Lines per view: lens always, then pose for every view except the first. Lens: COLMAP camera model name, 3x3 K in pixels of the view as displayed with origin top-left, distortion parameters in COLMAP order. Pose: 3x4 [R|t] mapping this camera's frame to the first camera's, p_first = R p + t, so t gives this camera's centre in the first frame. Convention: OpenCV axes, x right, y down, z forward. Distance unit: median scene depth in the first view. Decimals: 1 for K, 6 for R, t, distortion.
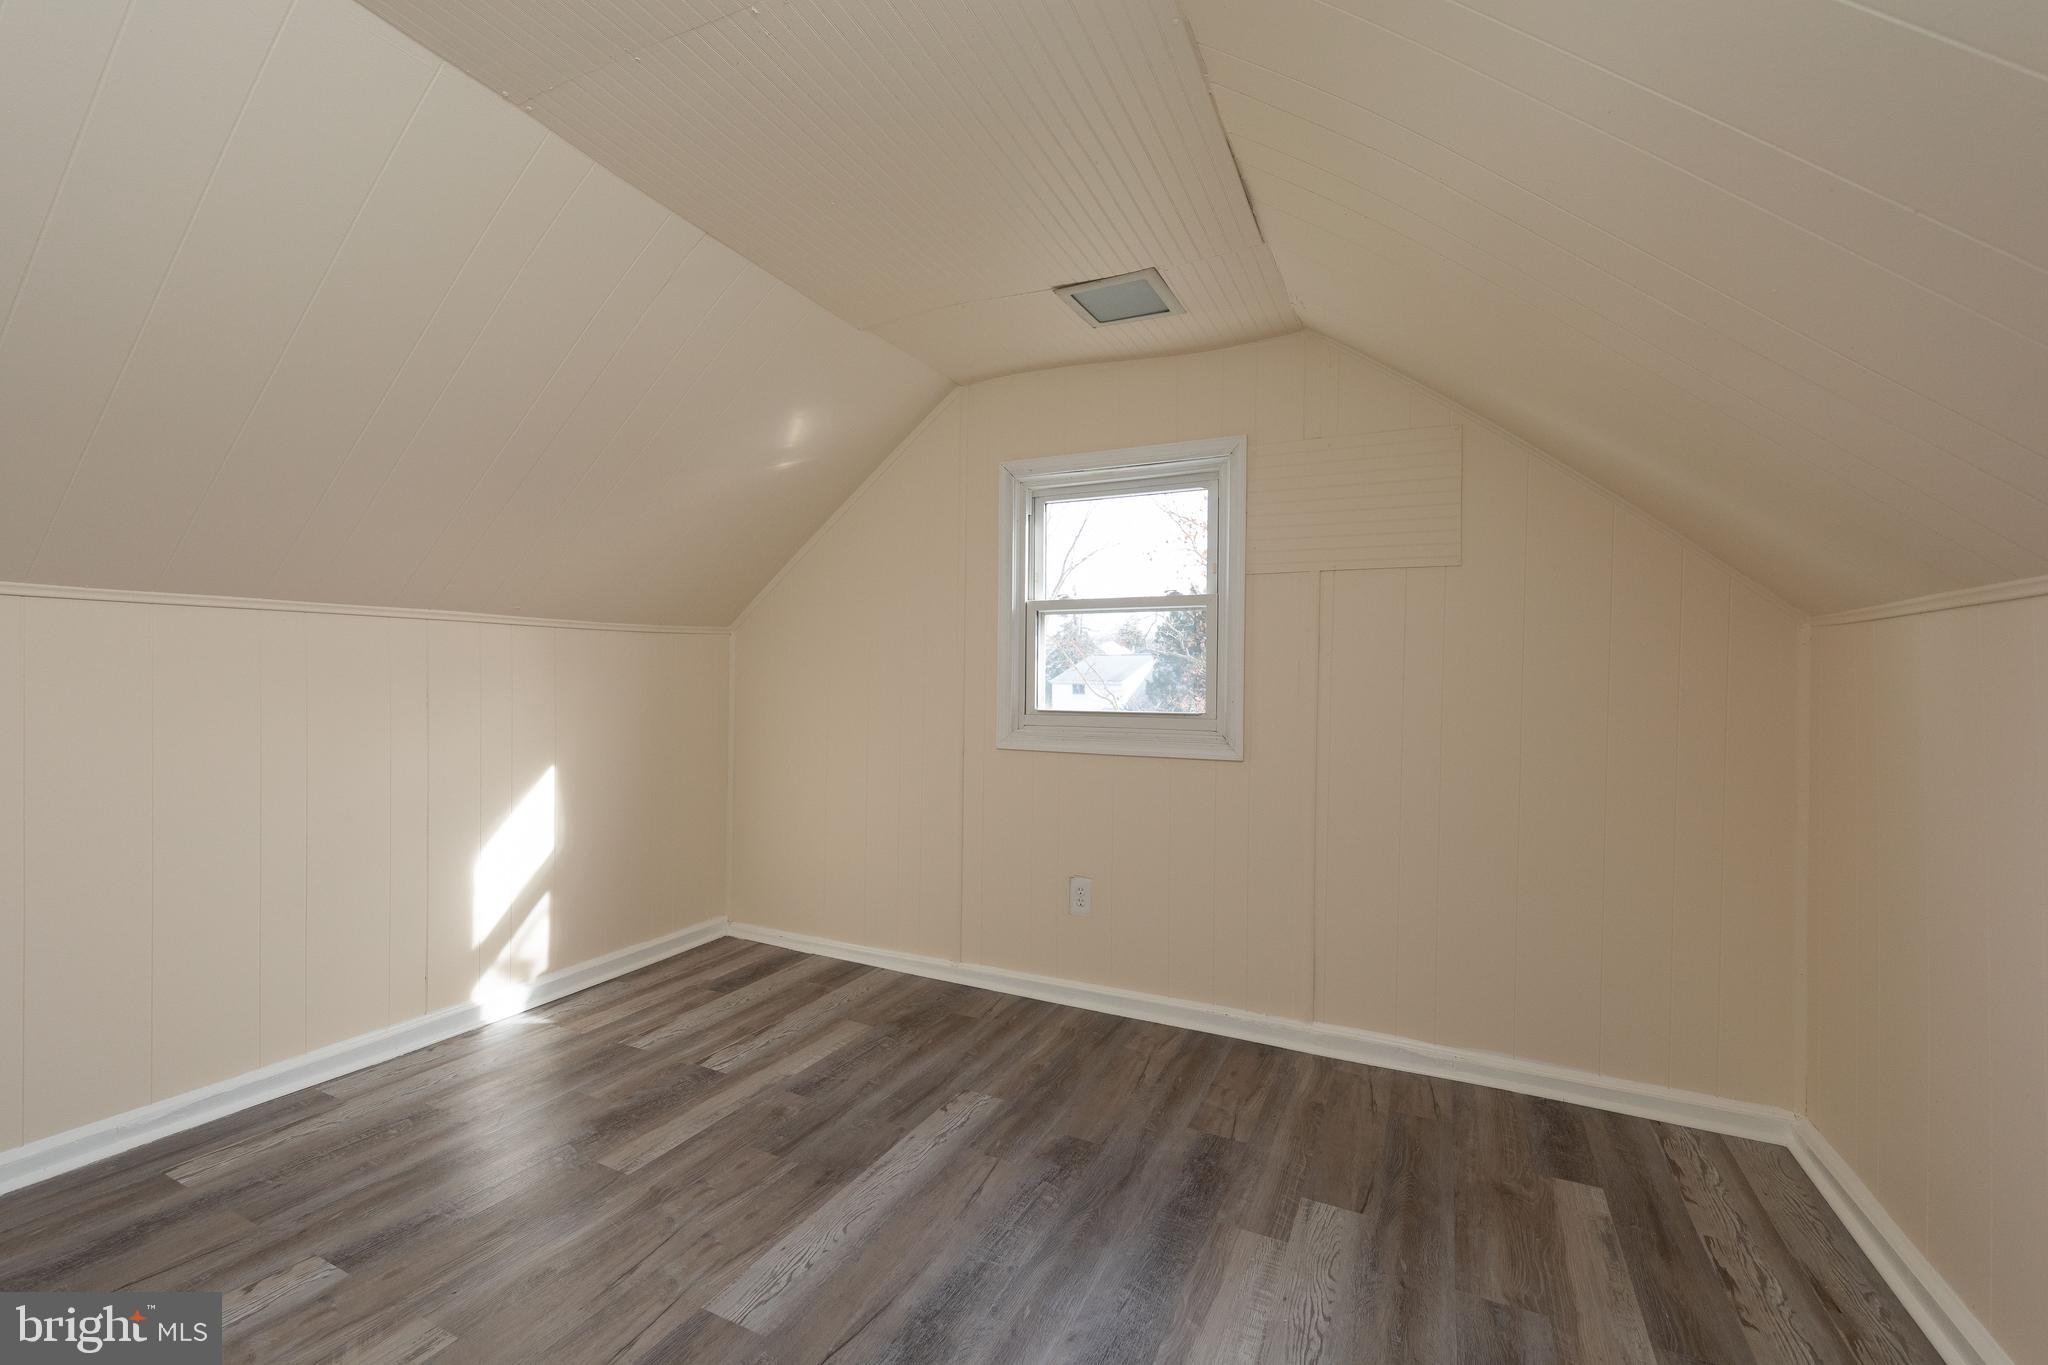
lens RADIAL K [[843.4, 0, 1031.6], [0, 843.4, 667.8], [0, 0, 1]] dist [0.007161, -0.000911]
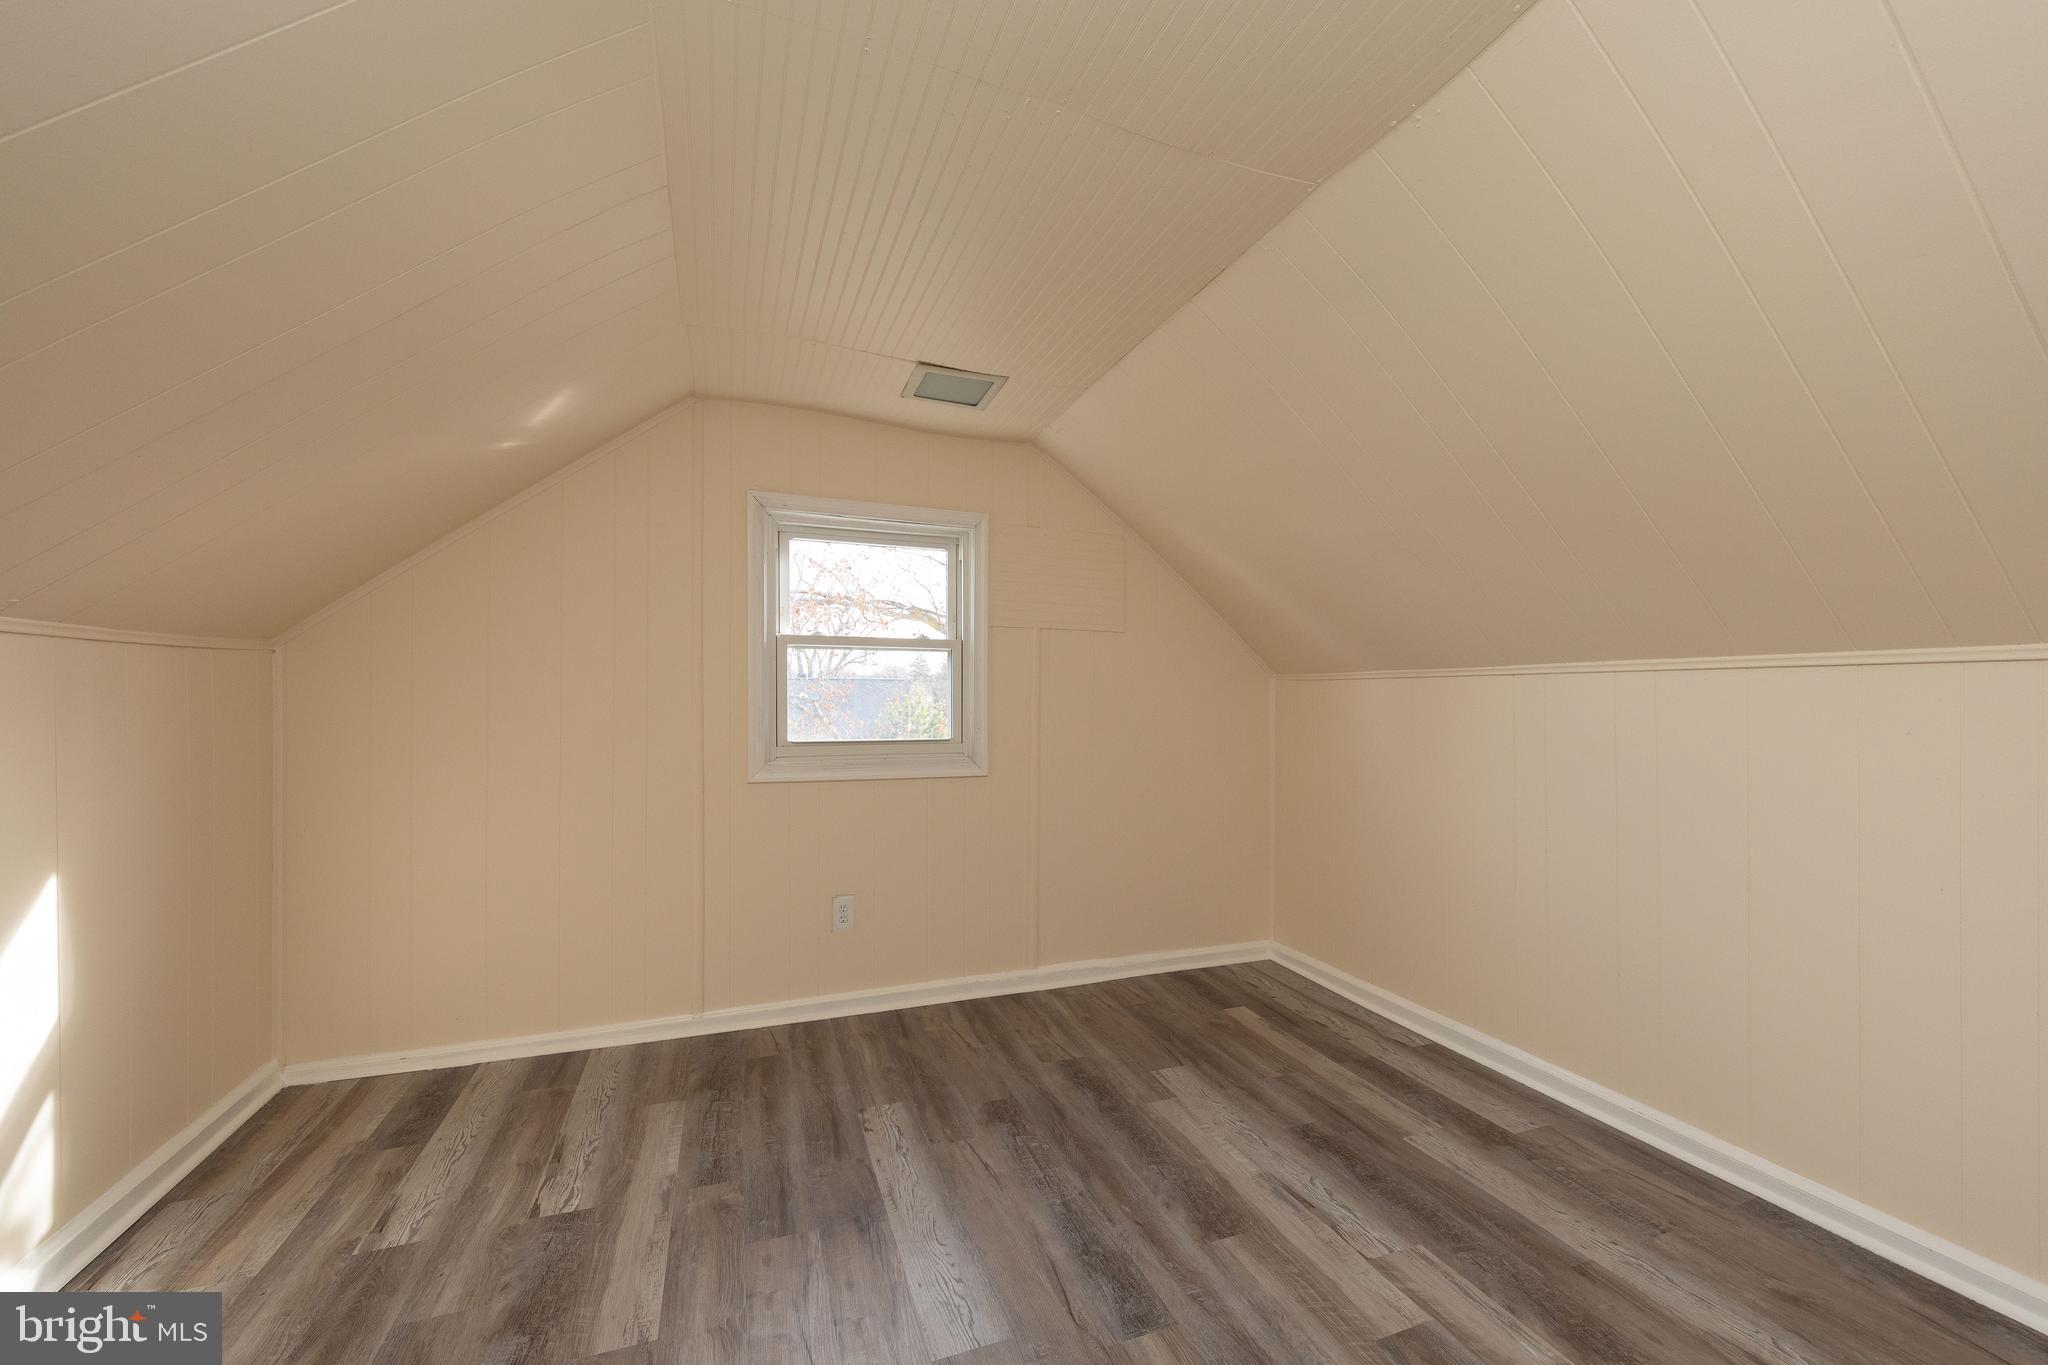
lens RADIAL K [[774.2, 0, 1026.5], [0, 774.2, 694.4], [0, 0, 1]] dist [0.004302, -0.001179]
pose [[0.692092, -0.000576, 0.721809, -0.559097], [-0.007177, 0.999945, 0.007679, -0.019693], [-0.721773, -0.010495, 0.692050, 0.172754]]
